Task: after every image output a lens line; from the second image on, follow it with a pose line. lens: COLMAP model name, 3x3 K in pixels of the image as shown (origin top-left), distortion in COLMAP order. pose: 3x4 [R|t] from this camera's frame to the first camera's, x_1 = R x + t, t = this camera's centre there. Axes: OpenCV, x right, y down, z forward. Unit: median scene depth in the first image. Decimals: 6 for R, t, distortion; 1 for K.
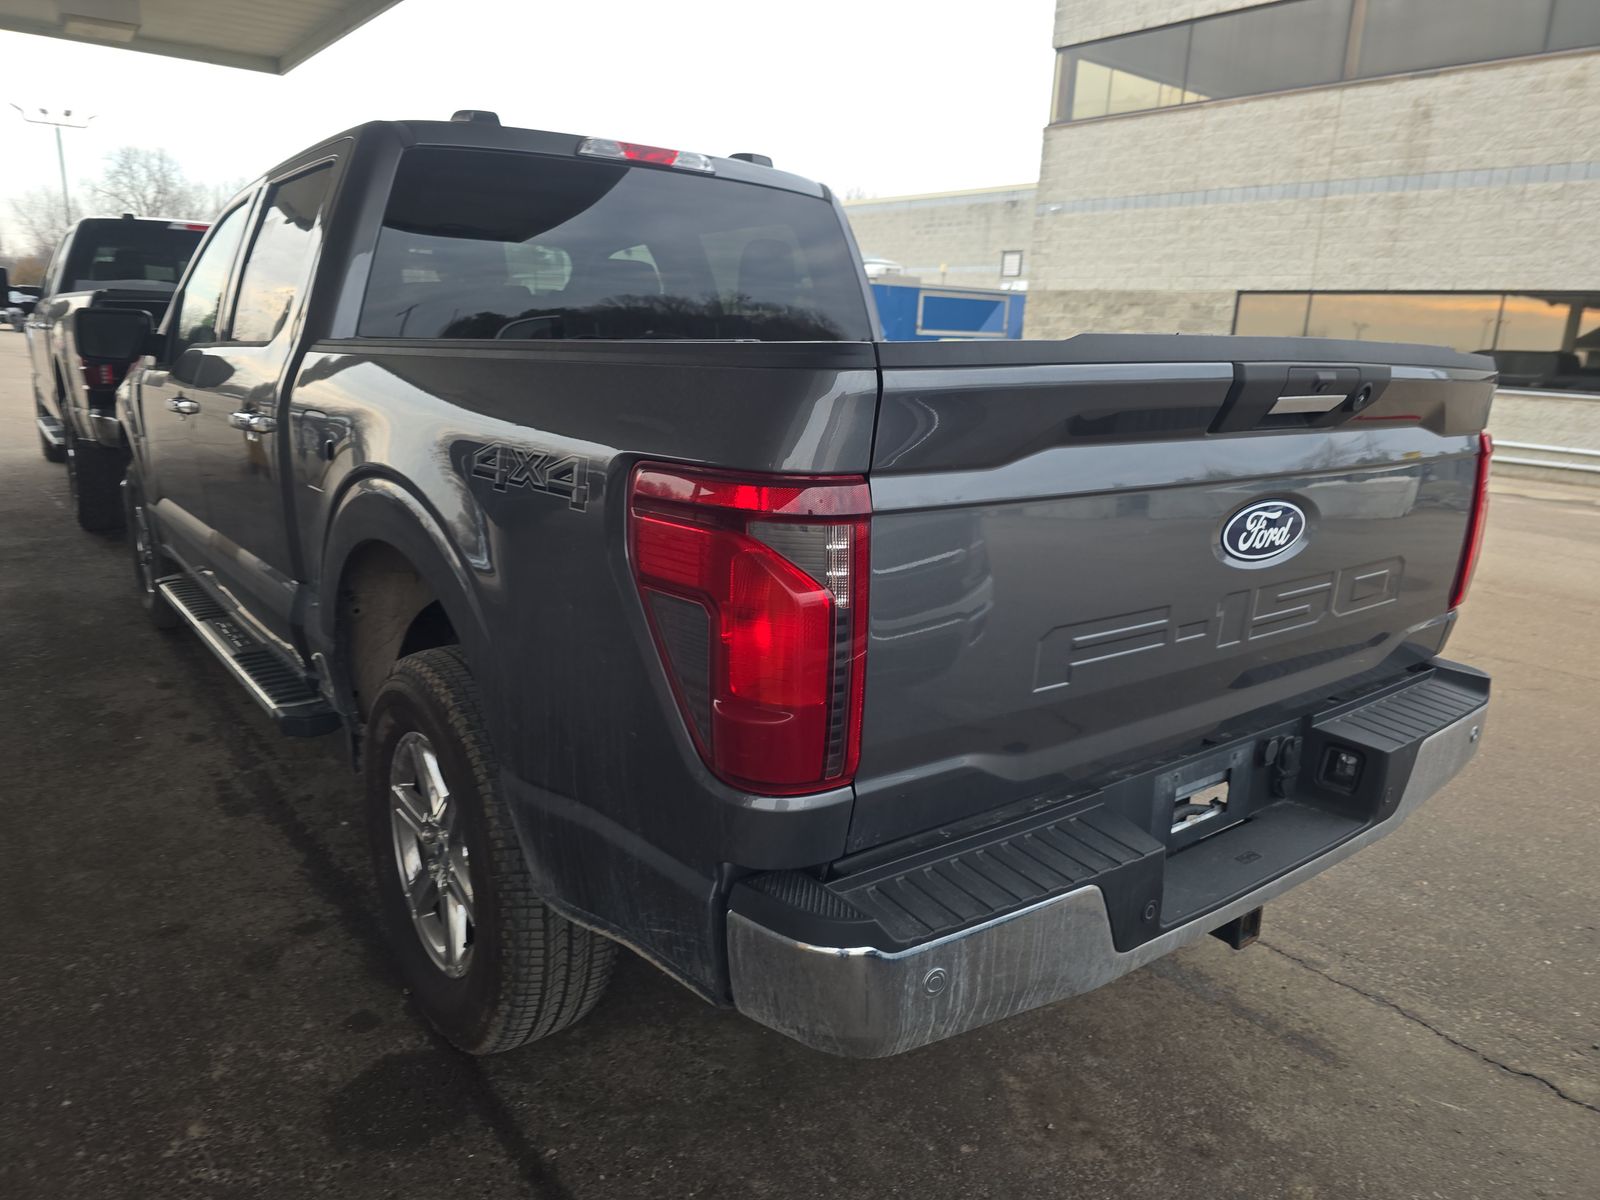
lens RADIAL K [[1096.9, 0, 794.9], [0, 1096.9, 606.7], [0, 0, 1]] dist [0.035202, -0.038818]
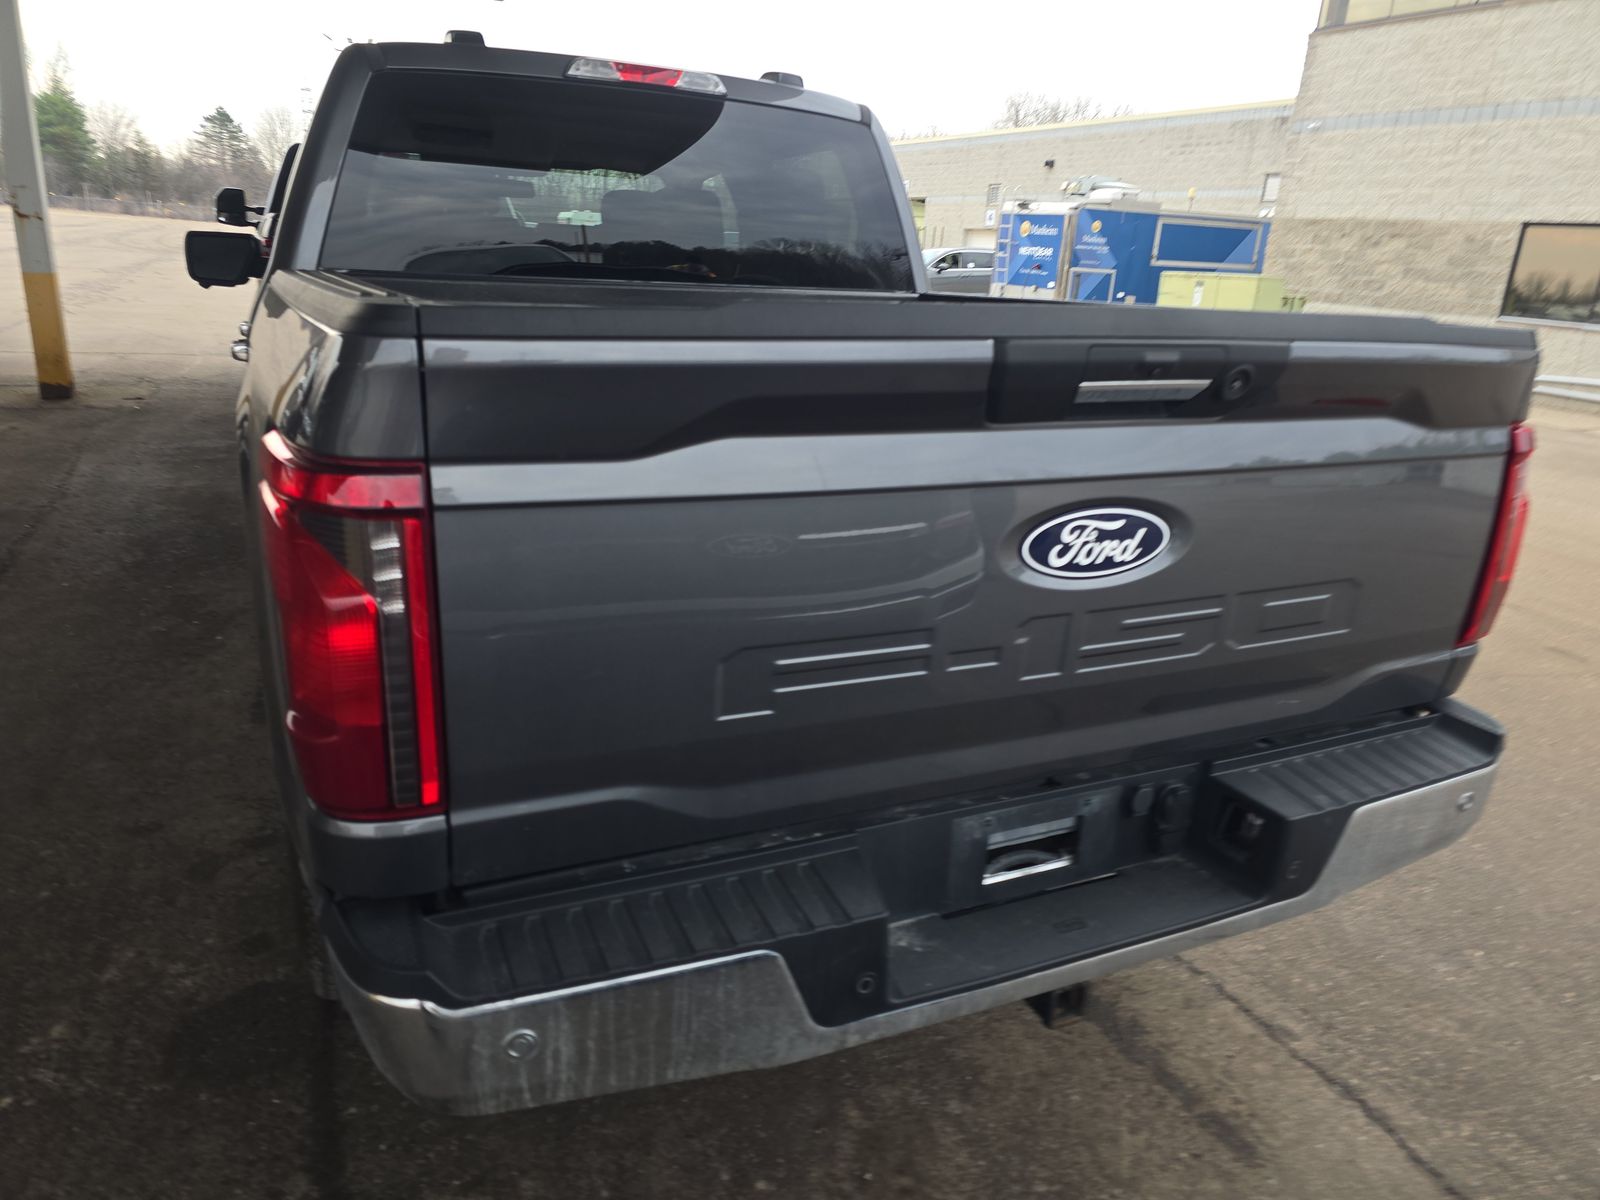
lens RADIAL K [[1079.5, 0, 796.5], [0, 1079.5, 604.9], [0, 0, 1]] dist [0.059344, -0.054010]
pose [[0.975609, 0.084004, -0.202804, 0.245293], [-0.070704, 0.994898, 0.071970, -0.042918], [0.207815, -0.055876, 0.976571, 0.108319]]
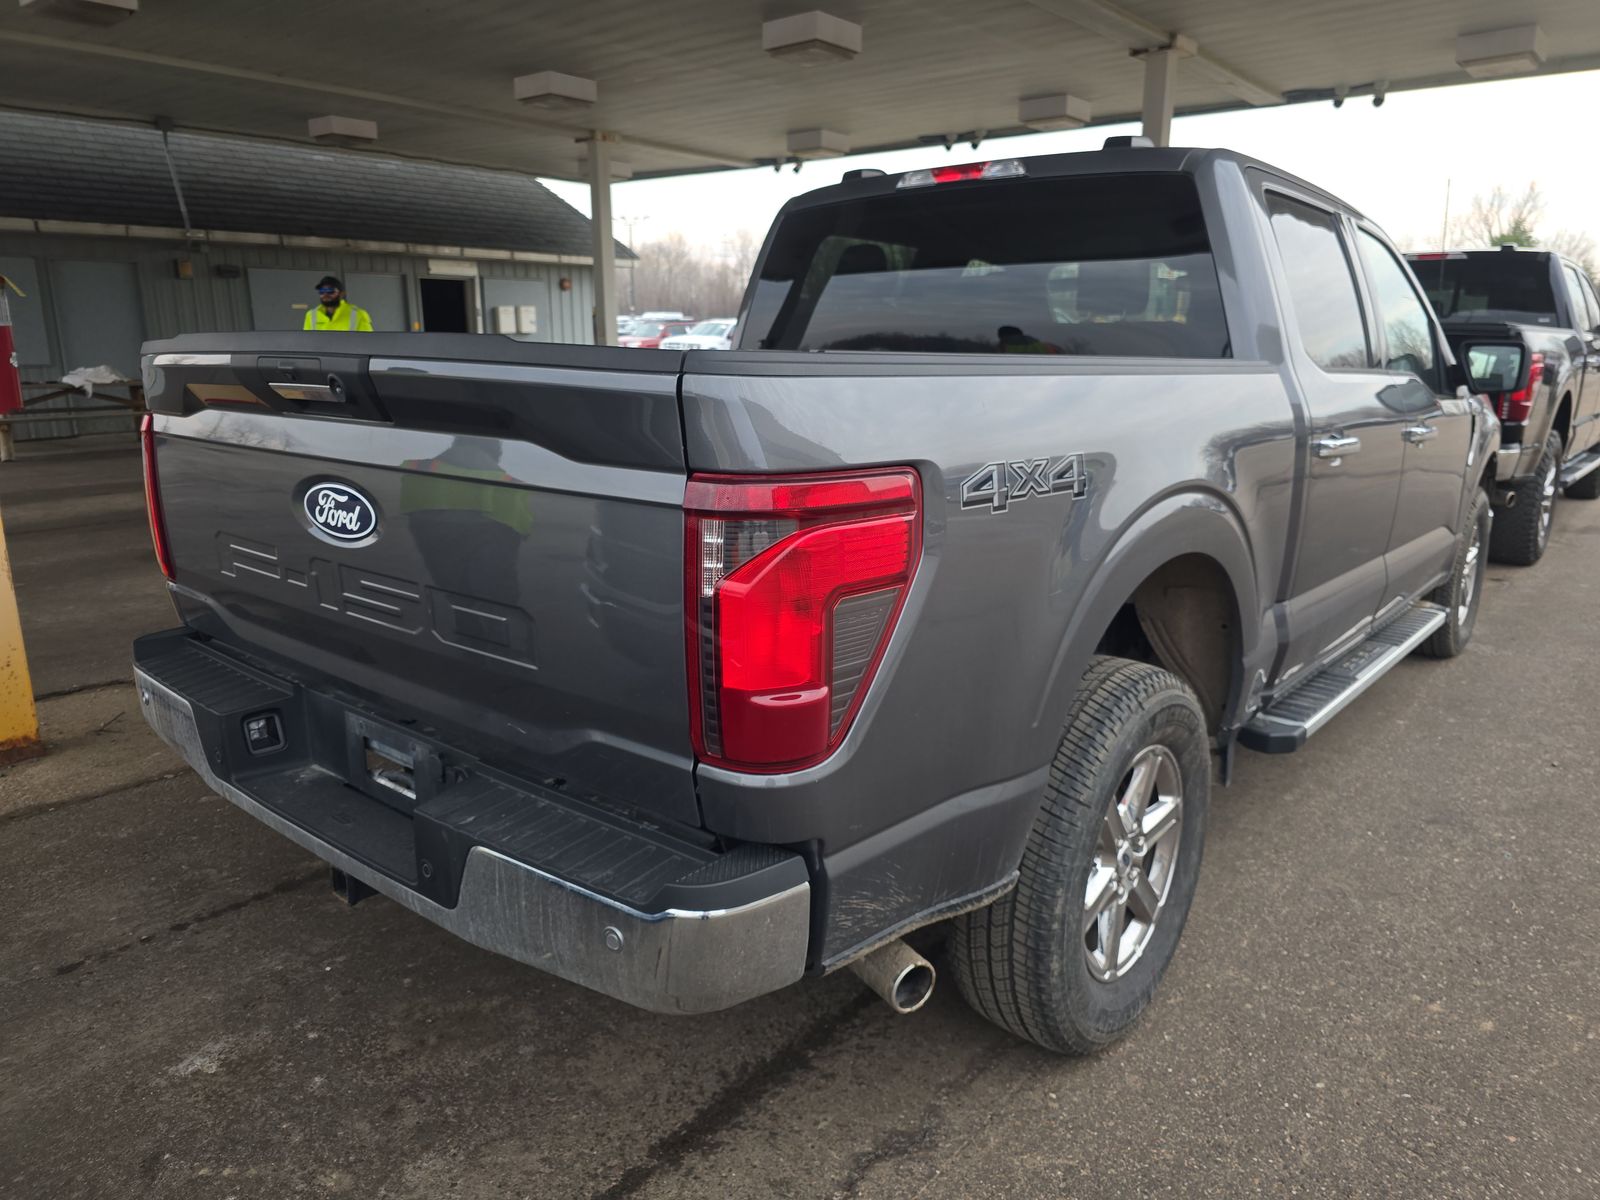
lens RADIAL K [[1096.9, 0, 794.9], [0, 1096.9, 606.7], [0, 0, 1]] dist [0.035202, -0.038818]
pose [[0.211825, 0.202589, -0.956079, 1.022347], [-0.234505, 0.960235, 0.151514, -0.160975], [0.948756, 0.192111, 0.250910, 0.763744]]
